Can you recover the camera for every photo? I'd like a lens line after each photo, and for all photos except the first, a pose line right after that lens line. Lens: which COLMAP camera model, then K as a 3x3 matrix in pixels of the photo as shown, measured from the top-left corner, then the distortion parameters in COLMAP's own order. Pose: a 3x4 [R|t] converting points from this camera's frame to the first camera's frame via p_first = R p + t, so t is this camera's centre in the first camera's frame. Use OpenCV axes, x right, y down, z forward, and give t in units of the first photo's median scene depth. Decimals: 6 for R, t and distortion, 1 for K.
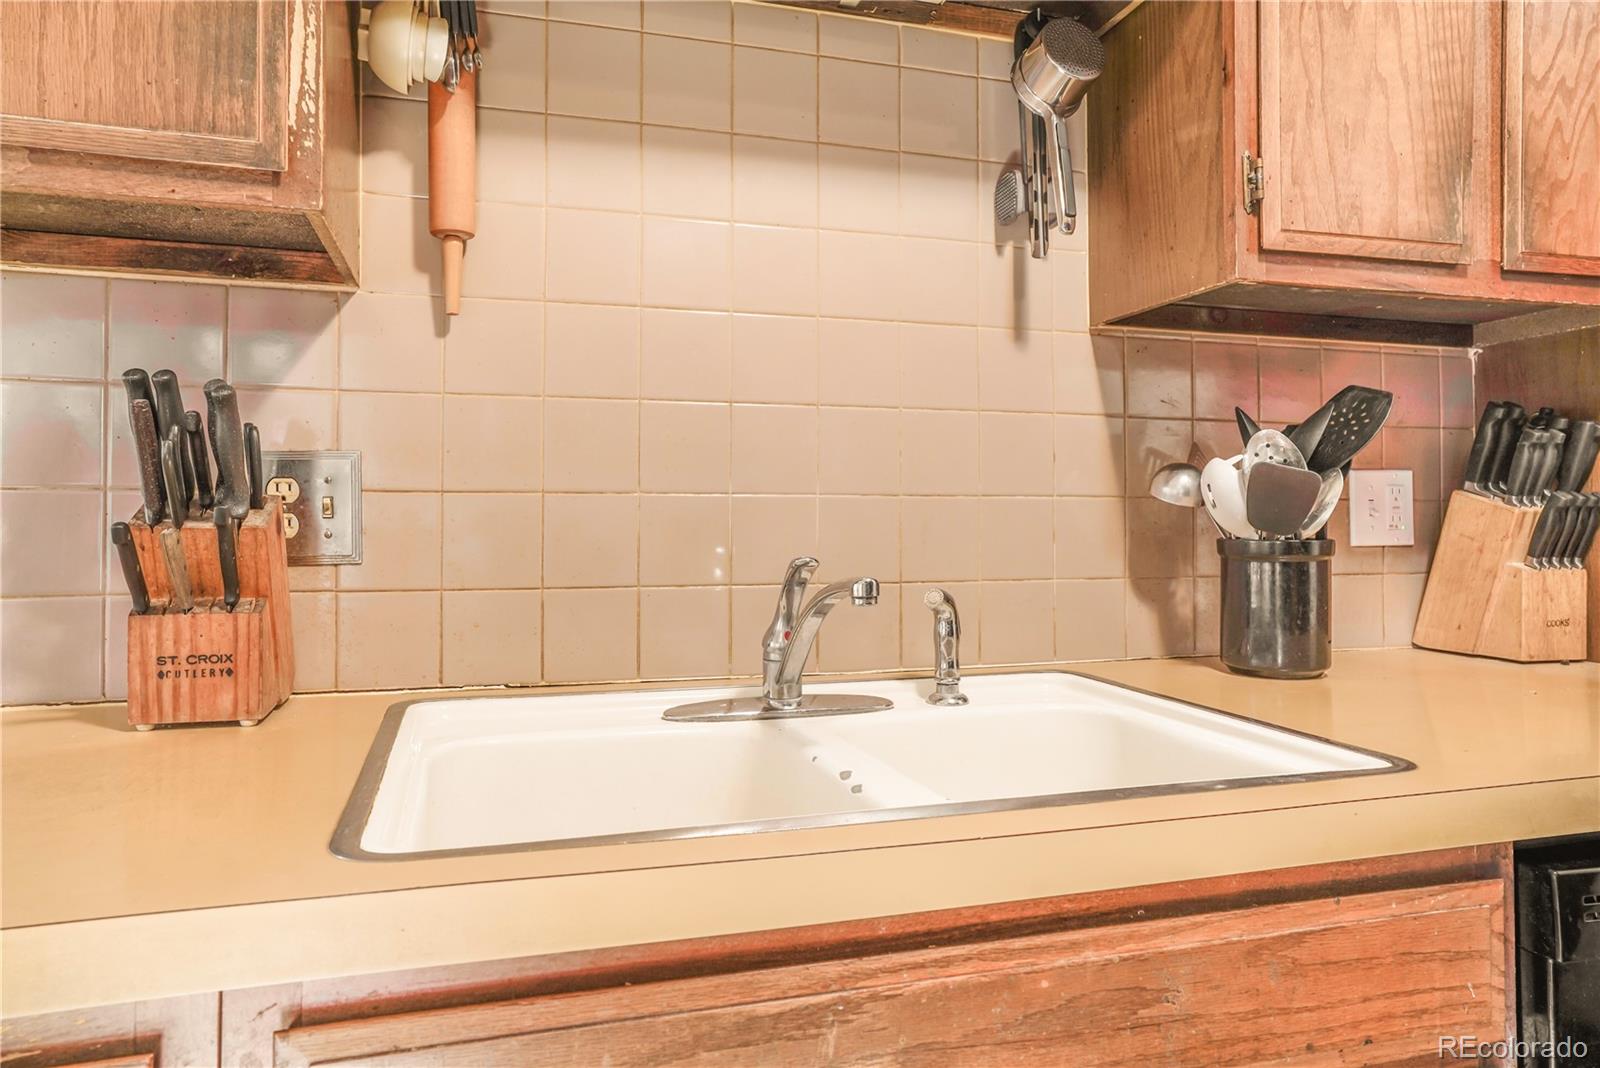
lens RADIAL K [[1064.5, 0, 799.2], [0, 1064.5, 509.9], [0, 0, 1]] dist [0.002767, 0.001734]
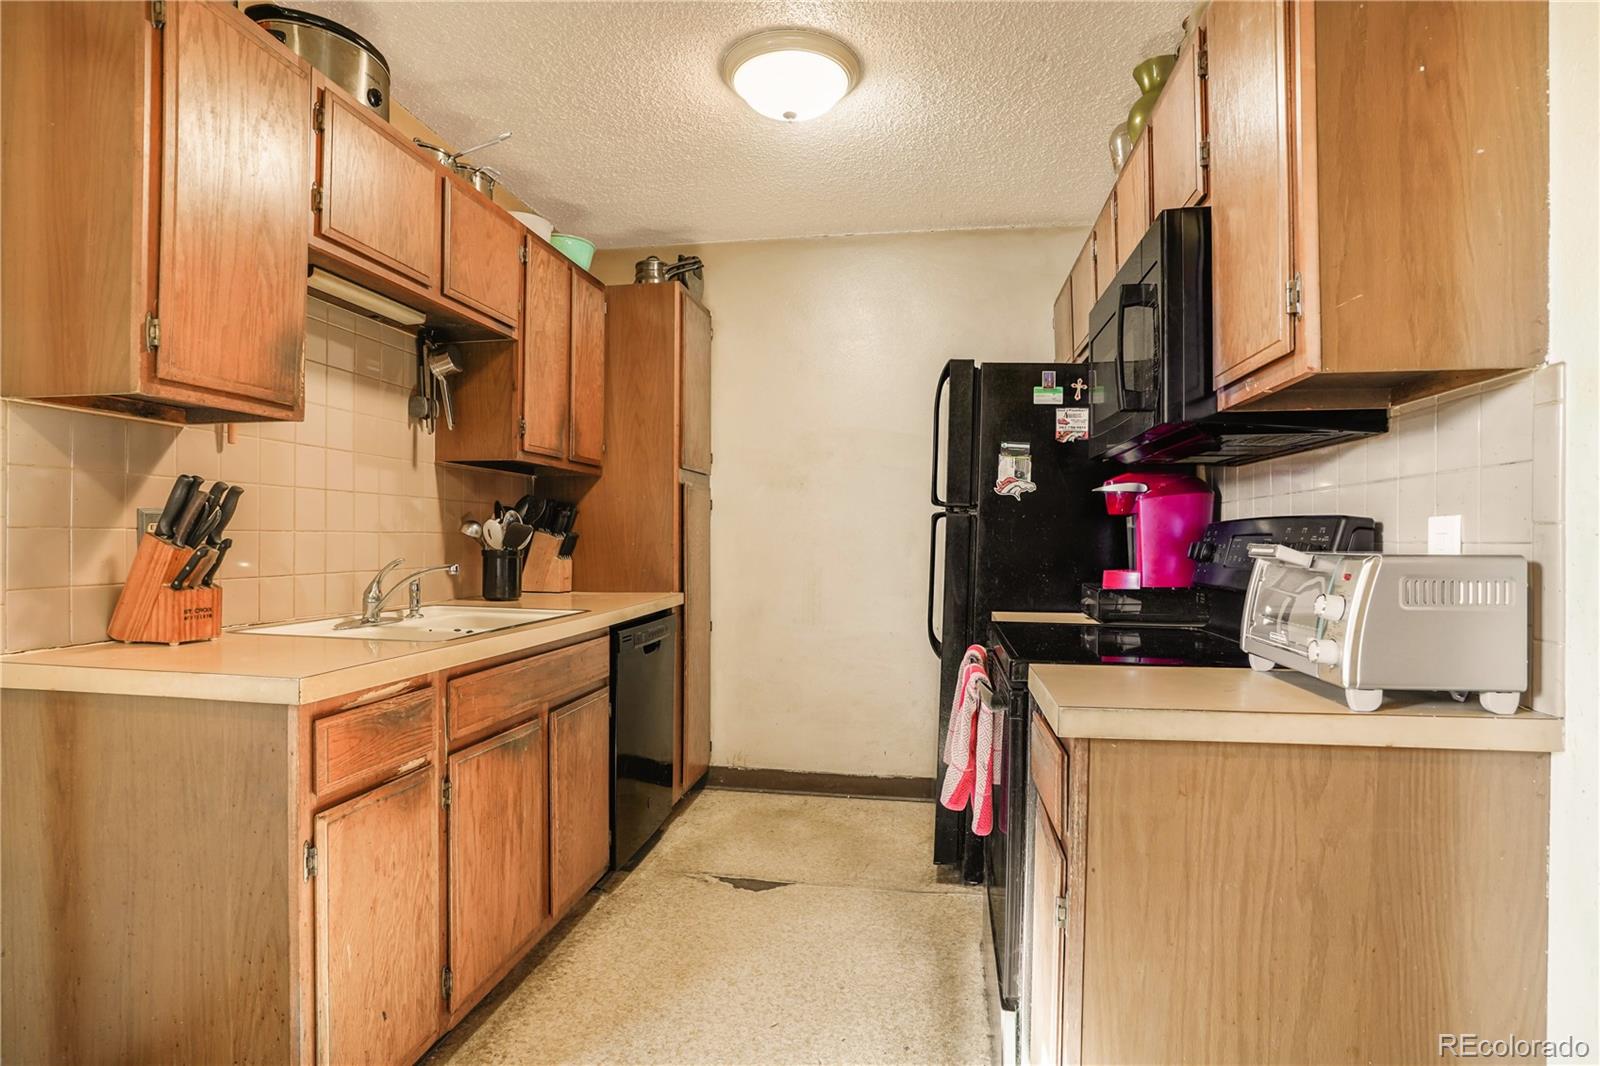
lens RADIAL K [[820.8, 0, 800.0], [0, 820.8, 533.0], [0, 0, 1]] dist [-0.079849, 0.037180]
pose [[0.436730, 0.010621, 0.899530, -1.089716], [-0.019297, 0.999811, -0.002436, -0.025748], [-0.899386, -0.016295, 0.436852, -0.577056]]
